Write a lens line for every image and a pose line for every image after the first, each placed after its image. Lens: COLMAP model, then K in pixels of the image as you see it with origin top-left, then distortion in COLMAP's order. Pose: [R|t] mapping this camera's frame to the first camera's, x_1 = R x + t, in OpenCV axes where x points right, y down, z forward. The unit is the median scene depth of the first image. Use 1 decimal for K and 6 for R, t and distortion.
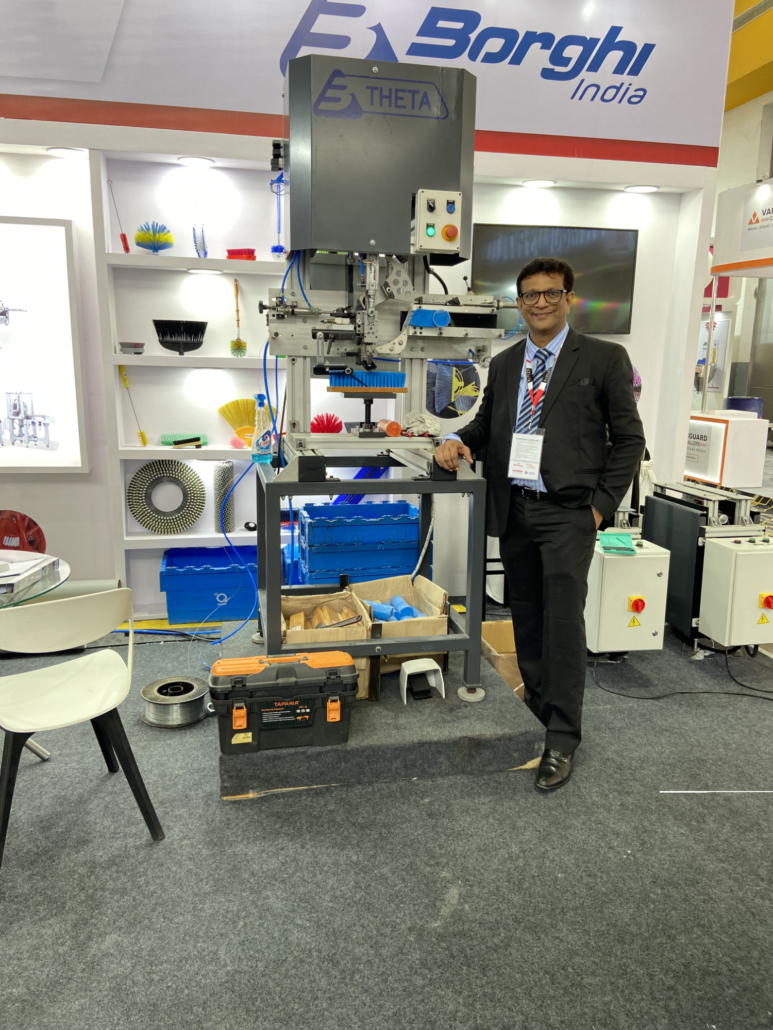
lens RADIAL K [[782.6, 0, 388.1], [0, 782.6, 514.3], [0, 0, 1]] dist [-0.009533, -0.008058]
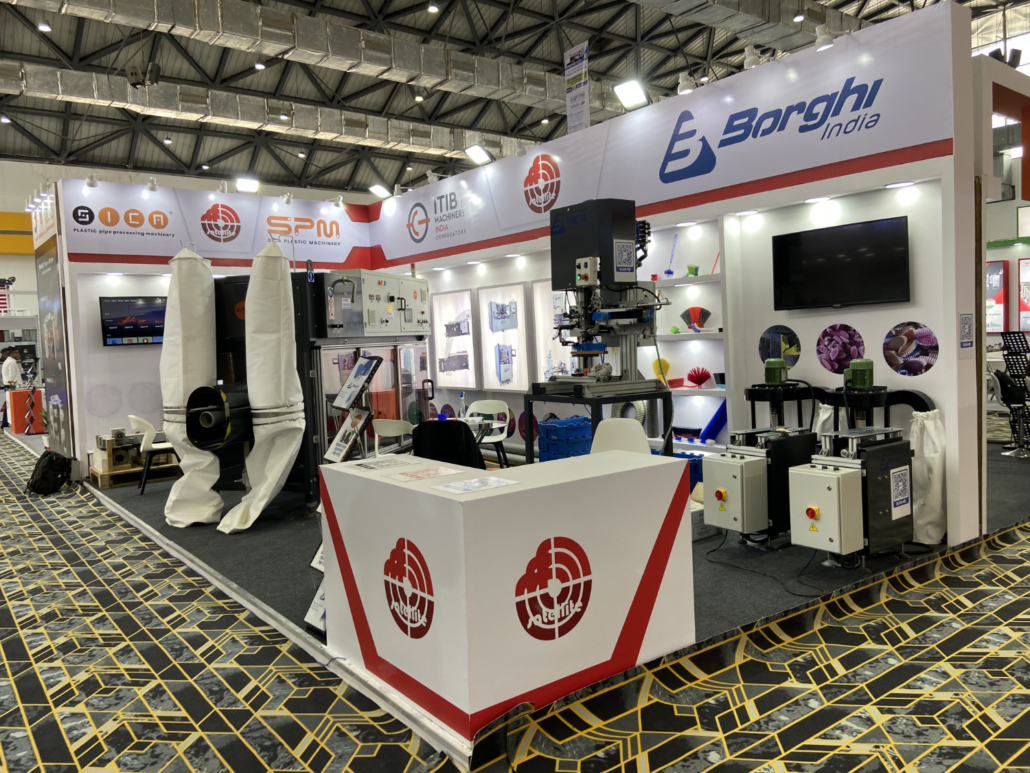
lens RADIAL K [[782.6, 0, 515.4], [0, 782.6, 385.1], [0, 0, 1]] dist [-0.009533, -0.008058]
pose [[0.420716, 0.030822, -0.906669, 1.279292], [-0.133059, 0.990711, -0.028064, 0.004027], [0.897381, 0.132447, 0.420909, -0.002607]]
